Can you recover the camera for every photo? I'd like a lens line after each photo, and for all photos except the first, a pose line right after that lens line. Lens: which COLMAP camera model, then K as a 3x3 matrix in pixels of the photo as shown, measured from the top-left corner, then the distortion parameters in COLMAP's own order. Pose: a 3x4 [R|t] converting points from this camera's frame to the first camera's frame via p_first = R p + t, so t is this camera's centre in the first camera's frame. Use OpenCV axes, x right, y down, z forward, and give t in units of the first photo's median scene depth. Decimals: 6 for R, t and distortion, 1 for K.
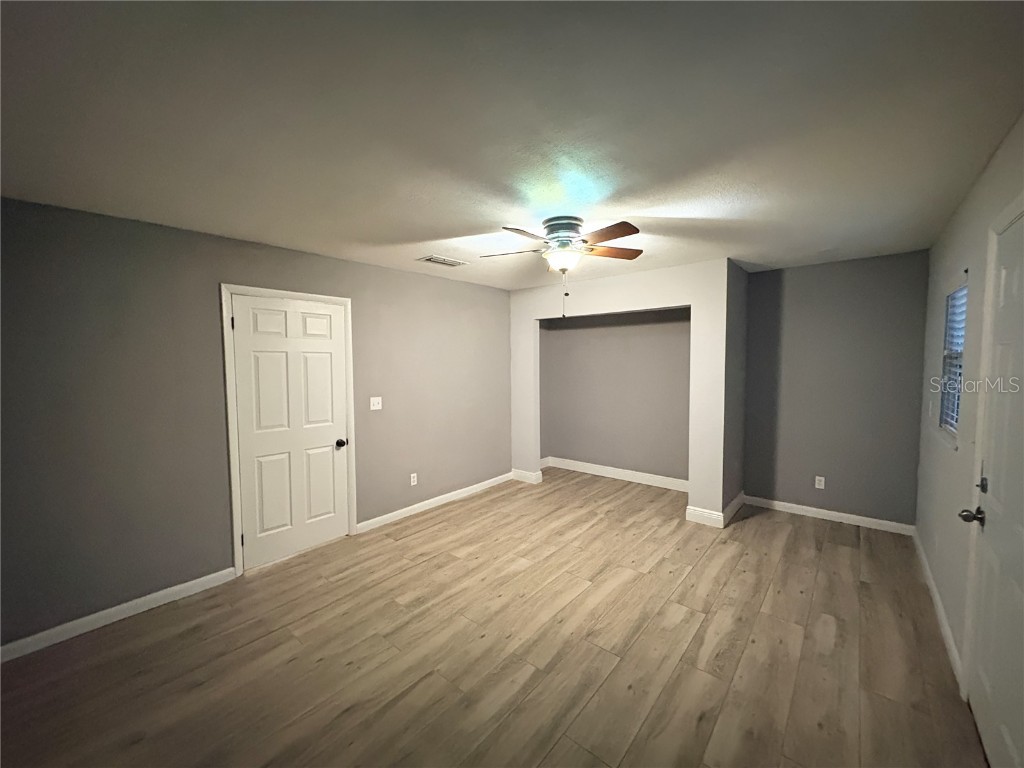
lens RADIAL K [[409.8, 0, 512.0], [0, 409.8, 384.0], [0, 0, 1]] dist [-0.000644, 0.000180]
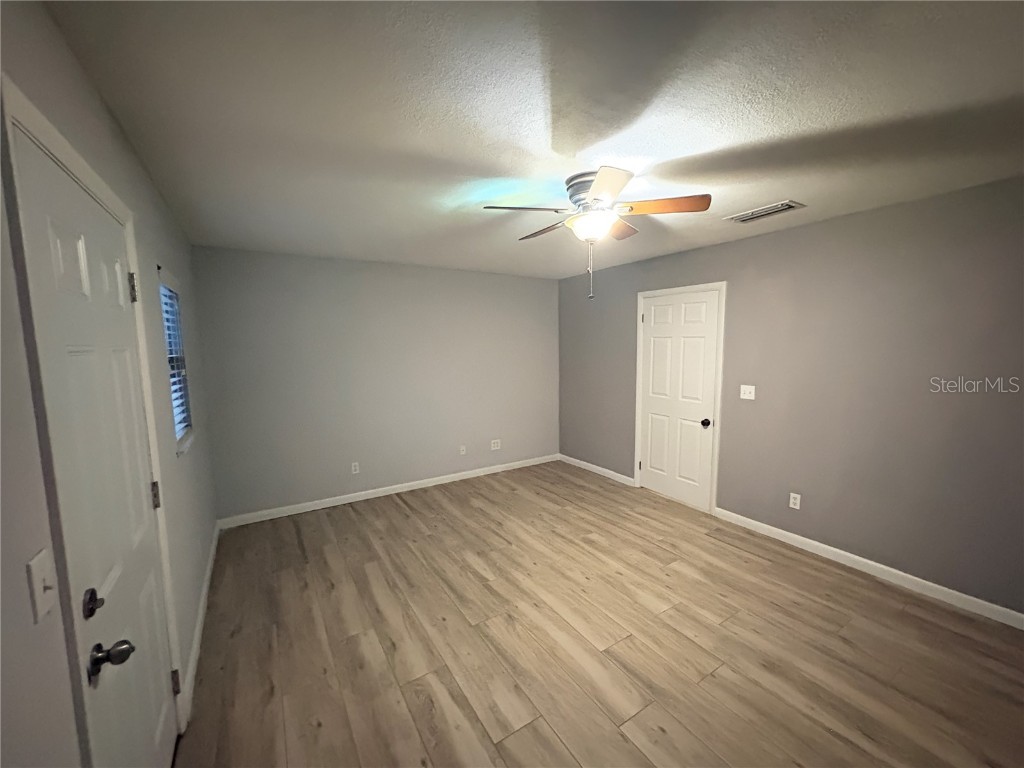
lens RADIAL K [[409.8, 0, 512.0], [0, 409.8, 384.0], [0, 0, 1]] dist [-0.000644, 0.000180]
pose [[-0.302776, 0.110486, -0.946636, 0.884183], [-0.042596, 0.990696, 0.129252, -0.085116], [0.952109, 0.079458, -0.295253, 1.011749]]
